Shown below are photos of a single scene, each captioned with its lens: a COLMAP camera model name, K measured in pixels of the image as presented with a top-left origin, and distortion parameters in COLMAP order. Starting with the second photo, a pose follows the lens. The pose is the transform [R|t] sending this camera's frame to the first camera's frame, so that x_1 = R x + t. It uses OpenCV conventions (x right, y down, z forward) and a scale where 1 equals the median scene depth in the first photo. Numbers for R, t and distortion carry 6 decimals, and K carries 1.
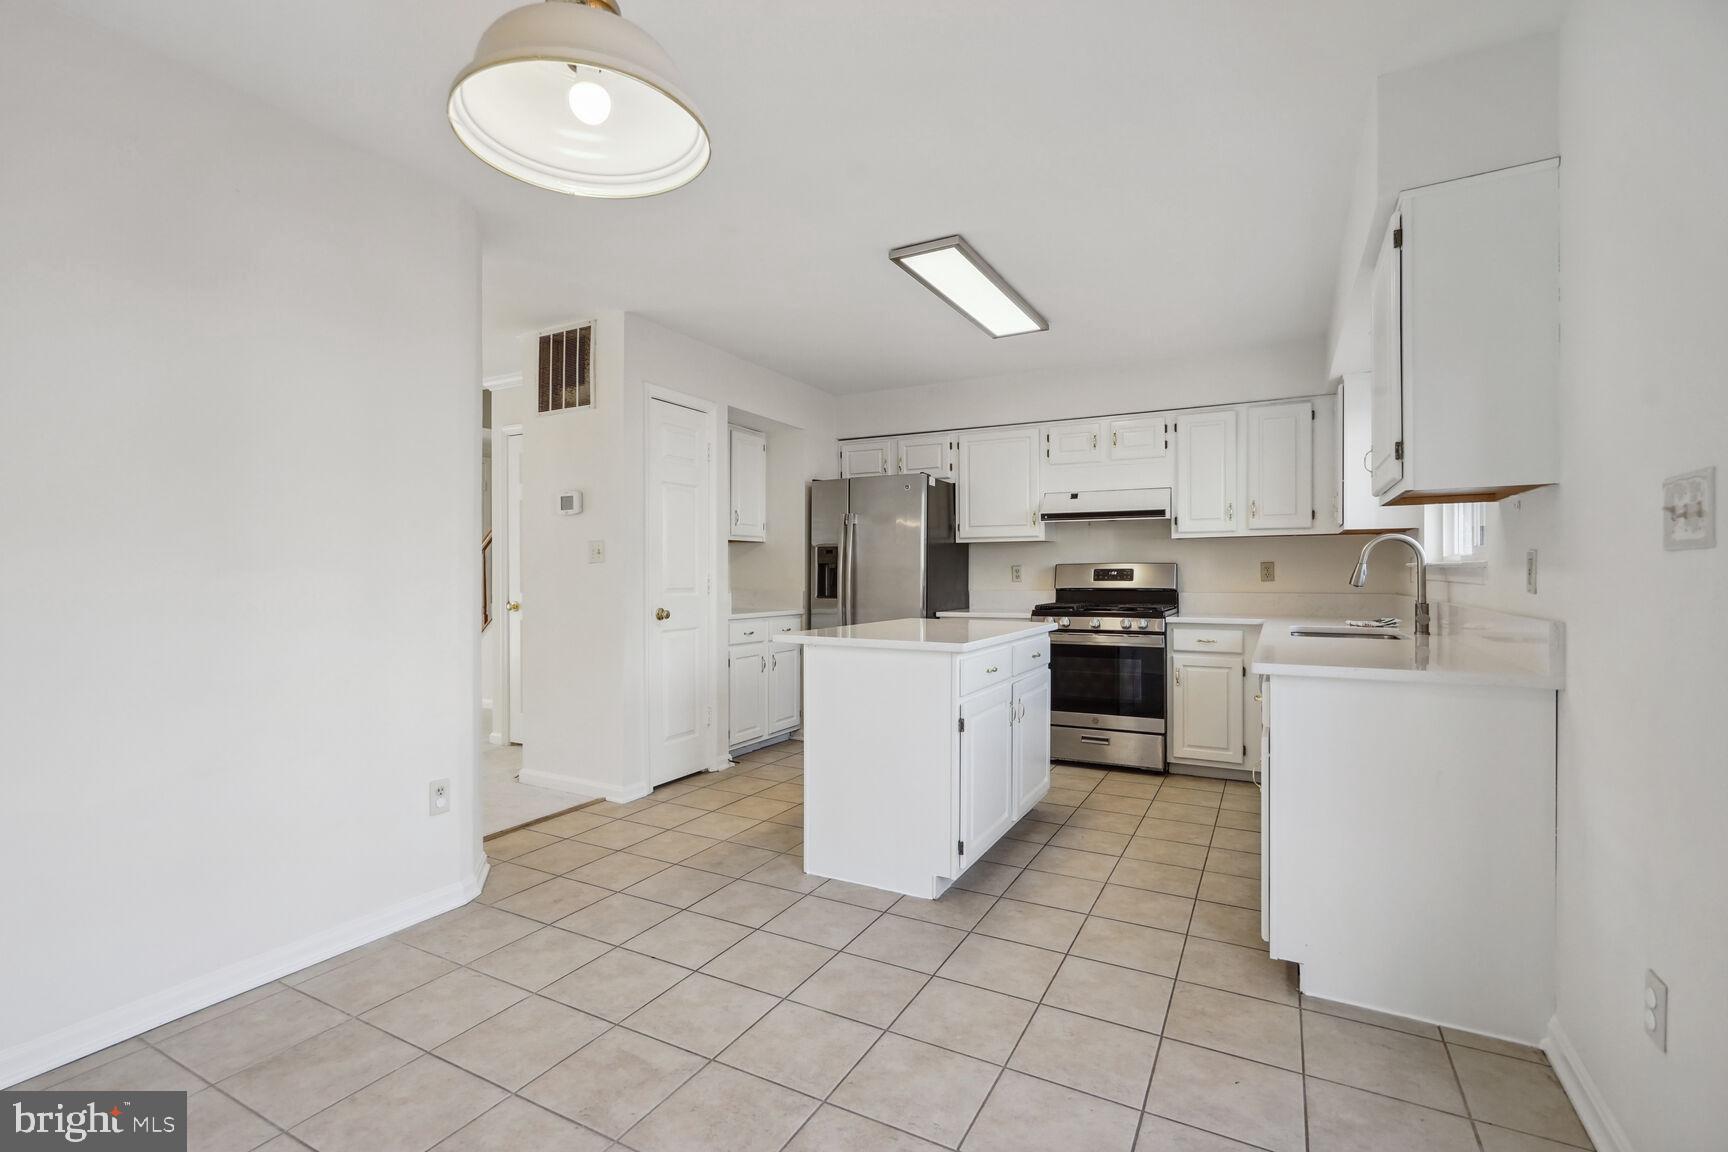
lens RADIAL K [[780.7, 0, 859.7], [0, 780.7, 571.2], [0, 0, 1]] dist [0.003624, 0.000231]
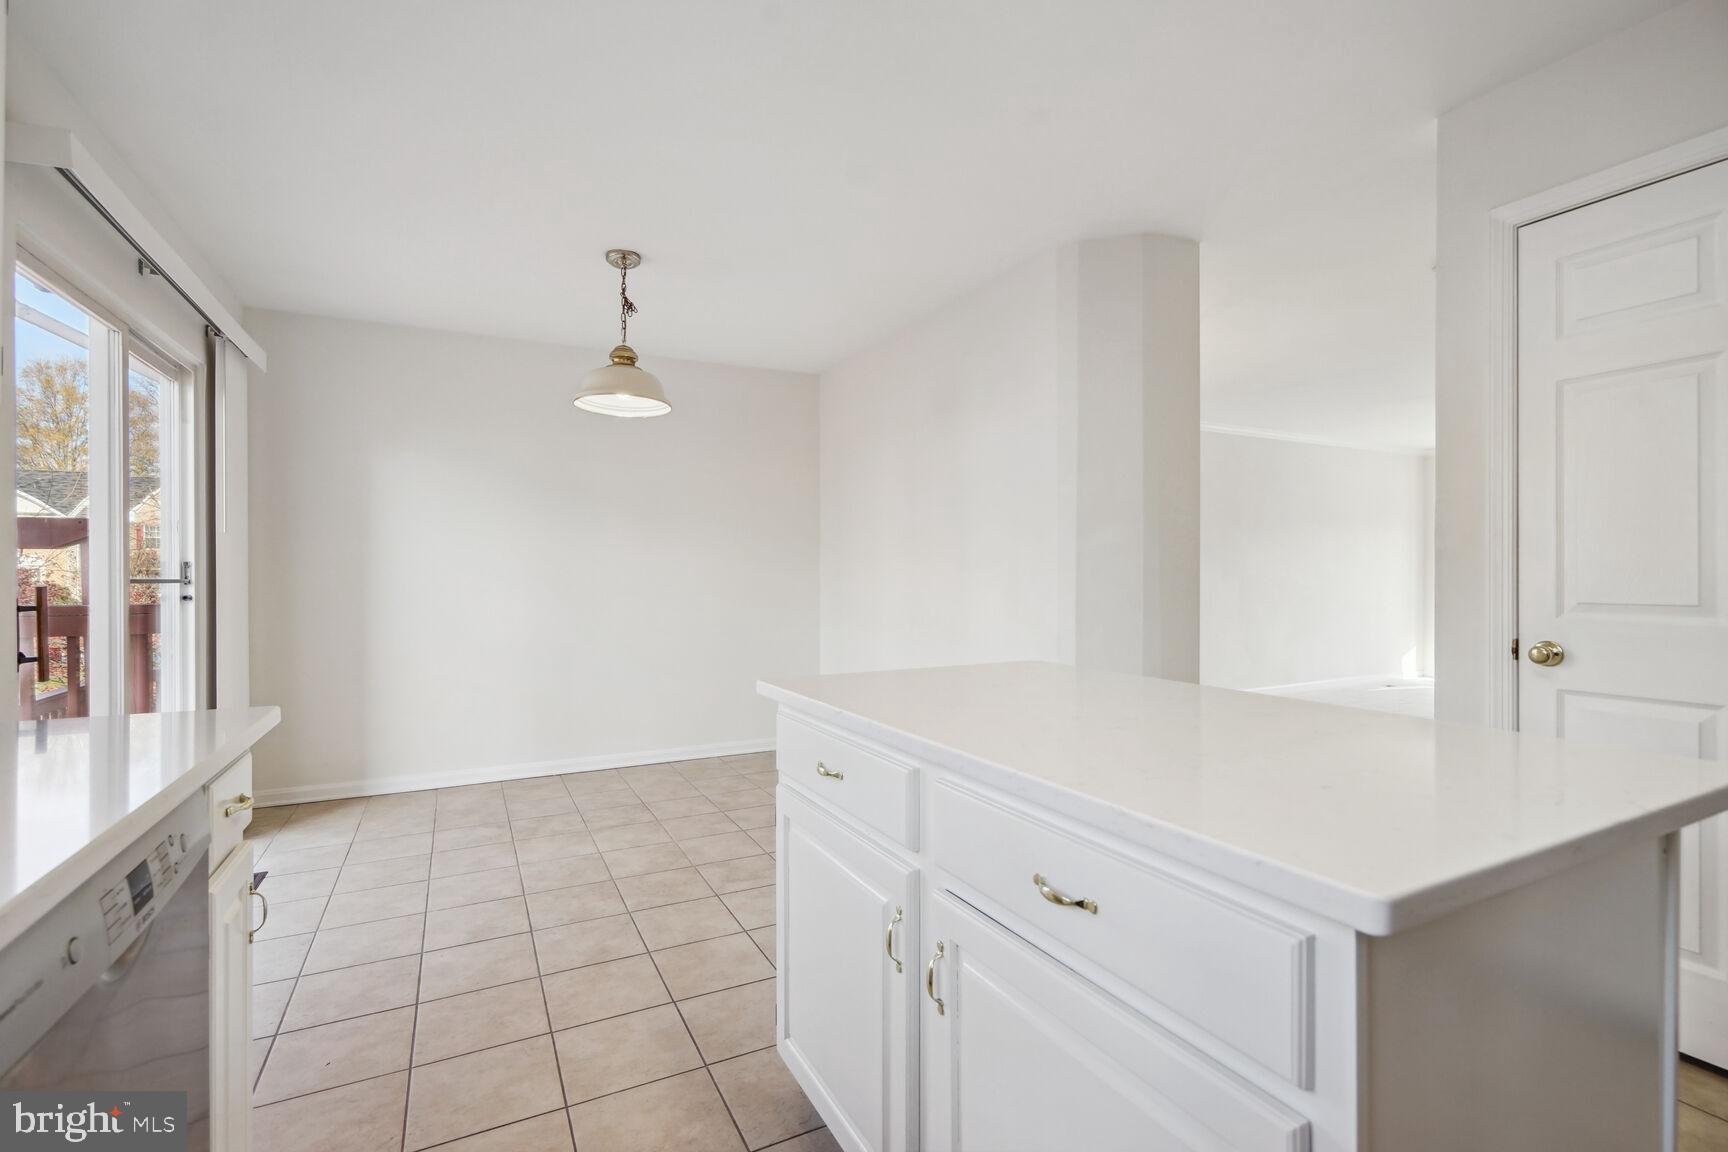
lens RADIAL K [[780.7, 0, 862.2], [0, 780.7, 579.8], [0, 0, 1]] dist [0.003624, 0.000231]
pose [[-0.568052, -0.000161, -0.822993, 0.828421], [0.002458, 0.999995, -0.001891, 0.014355], [0.822989, -0.003097, -0.568049, 1.930051]]
